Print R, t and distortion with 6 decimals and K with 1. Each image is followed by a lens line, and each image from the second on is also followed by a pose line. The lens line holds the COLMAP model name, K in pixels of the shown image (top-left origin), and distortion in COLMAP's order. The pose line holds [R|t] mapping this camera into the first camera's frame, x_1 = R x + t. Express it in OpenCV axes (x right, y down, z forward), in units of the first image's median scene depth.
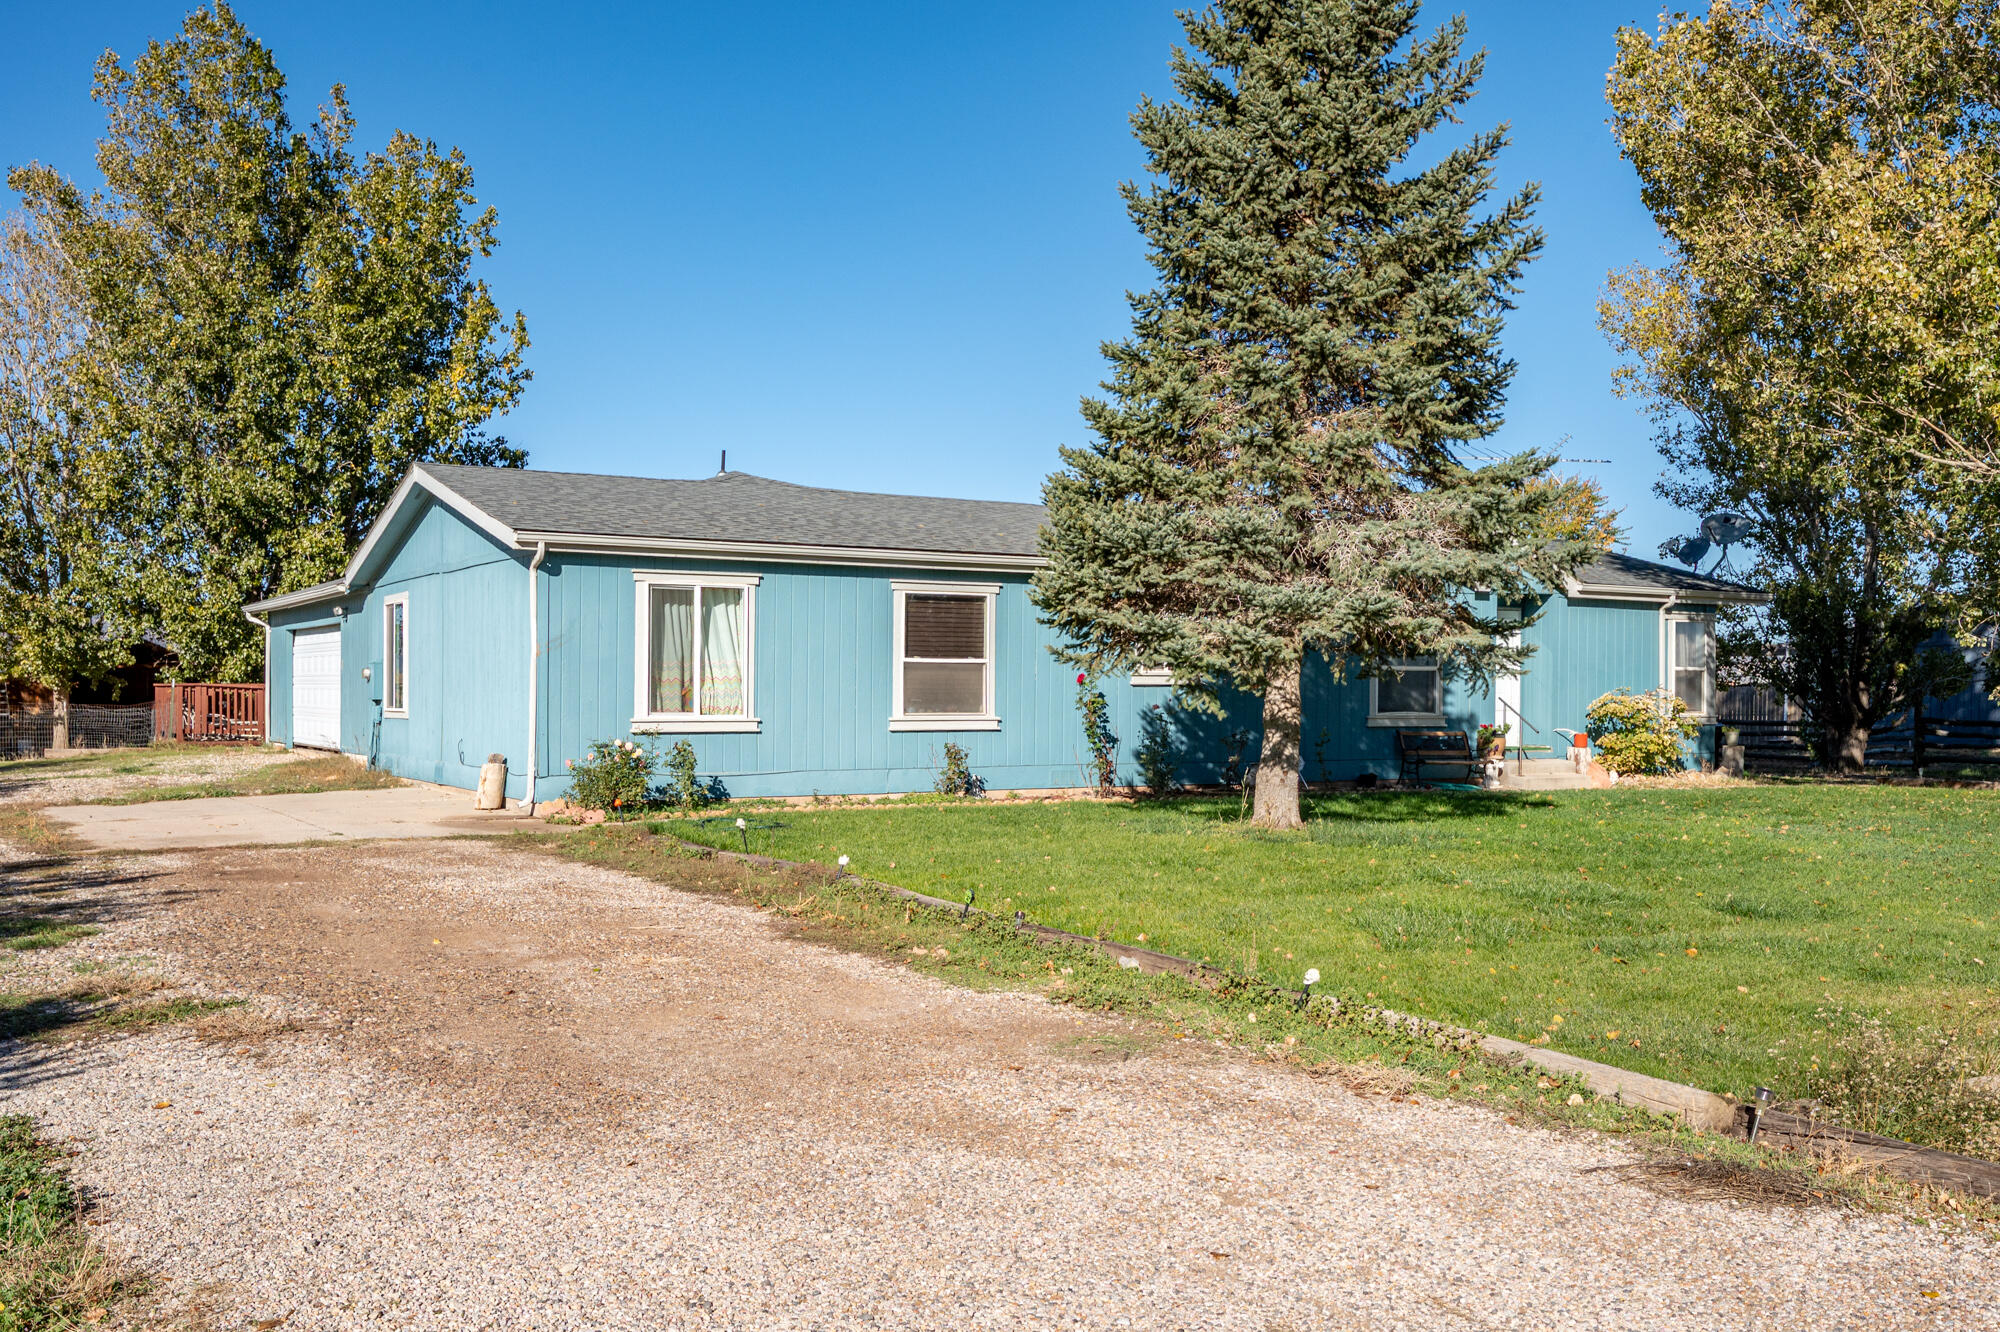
lens RADIAL K [[1827.7, 0, 1000.0], [0, 1827.7, 666.0], [0, 0, 1]] dist [0.007779, 0.000358]
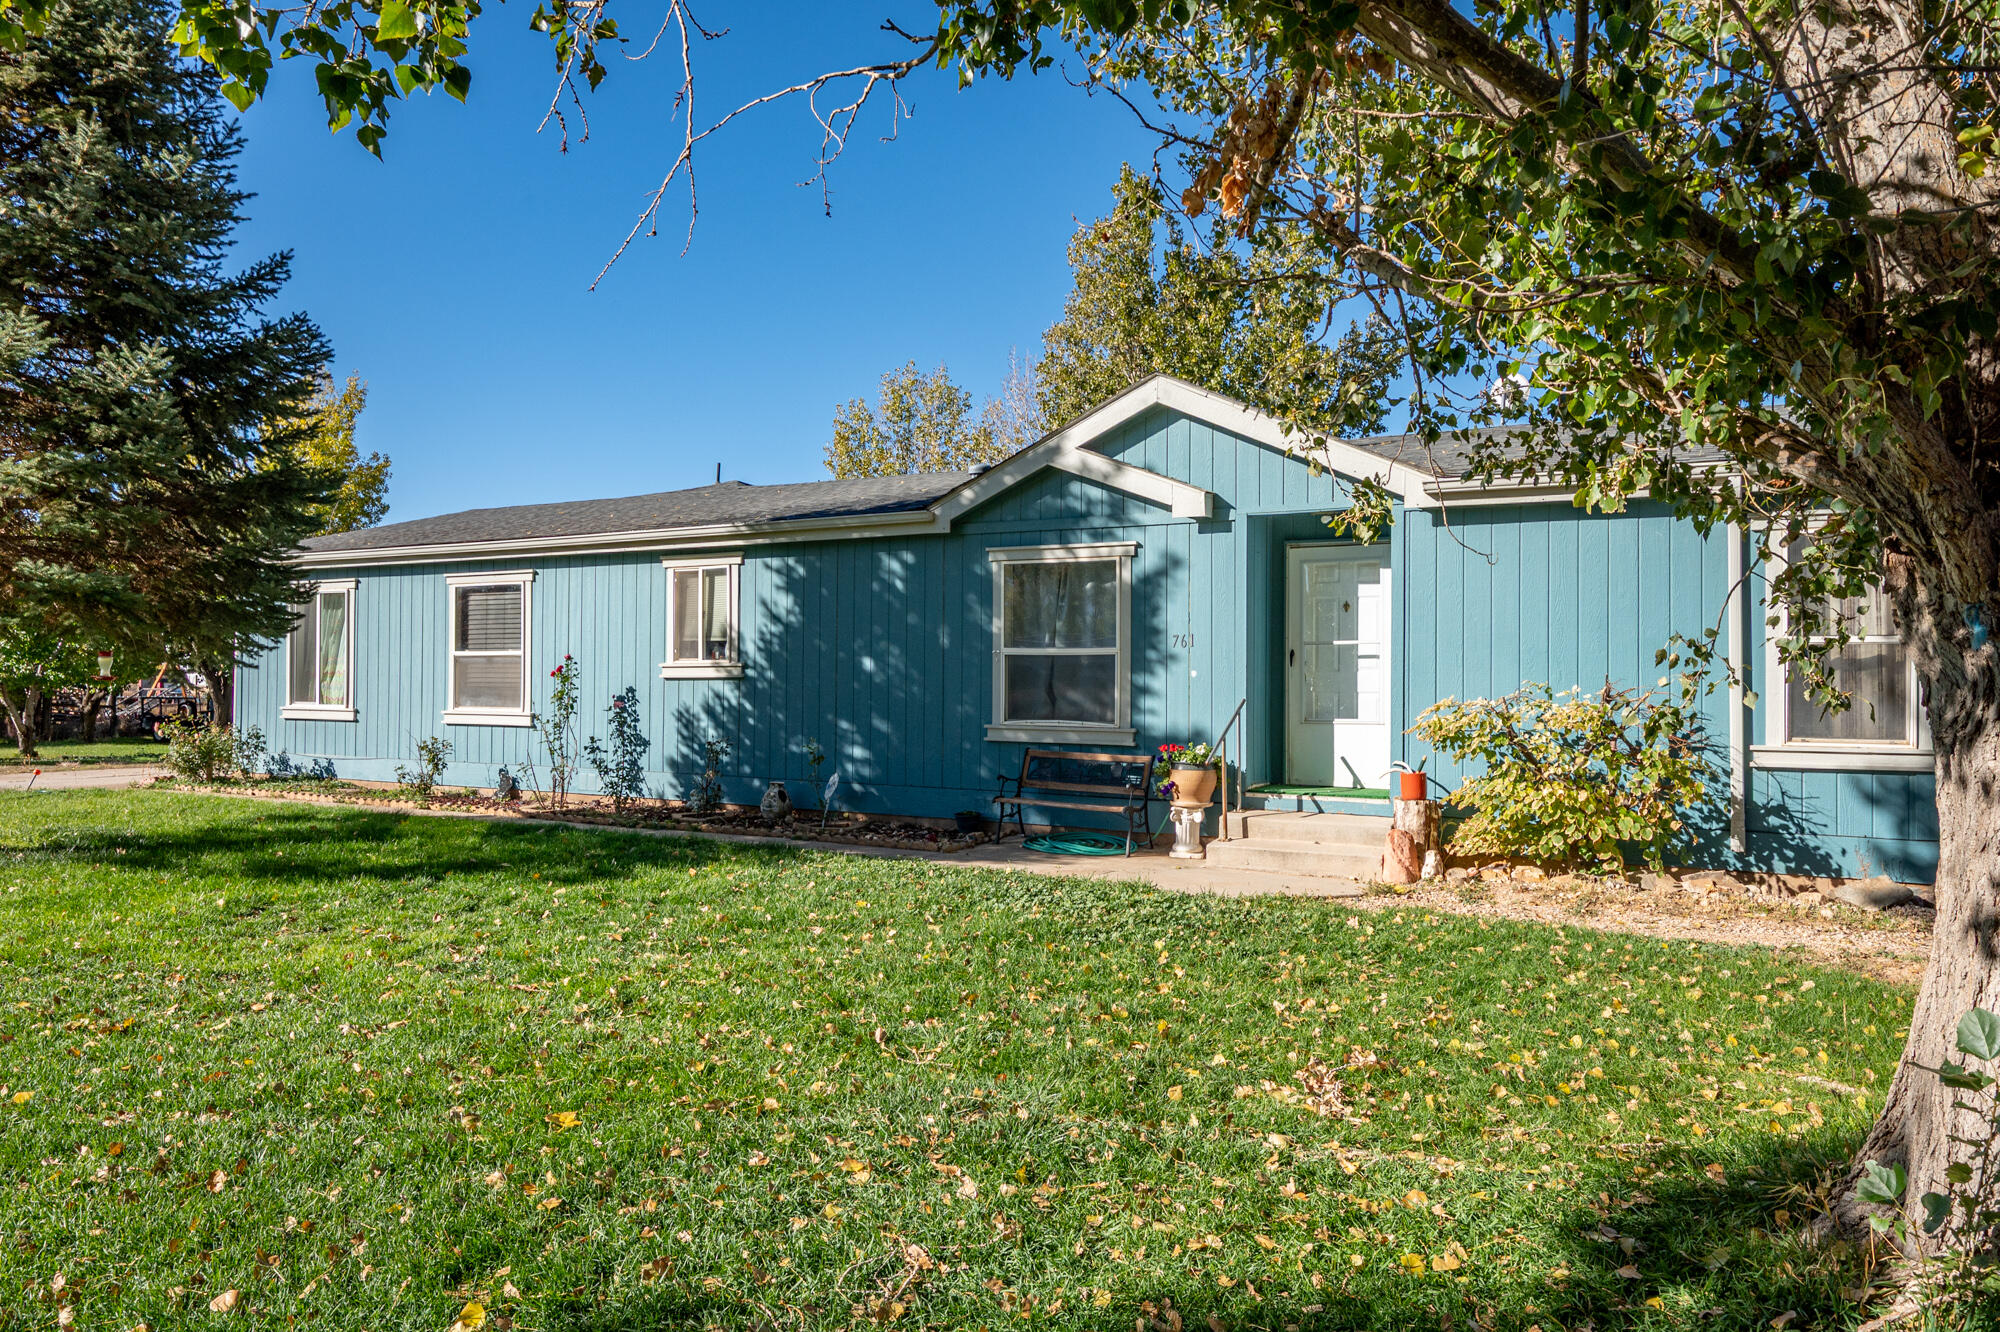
lens RADIAL K [[1332.9, 0, 1000.0], [0, 1332.9, 666.0], [0, 0, 1]] dist [-0.003306, -0.001642]
pose [[0.501495, -0.011228, -0.865088, 0.605475], [0.006505, 0.999936, -0.009208, 0.009961], [0.865136, -0.001010, 0.501536, 0.740814]]
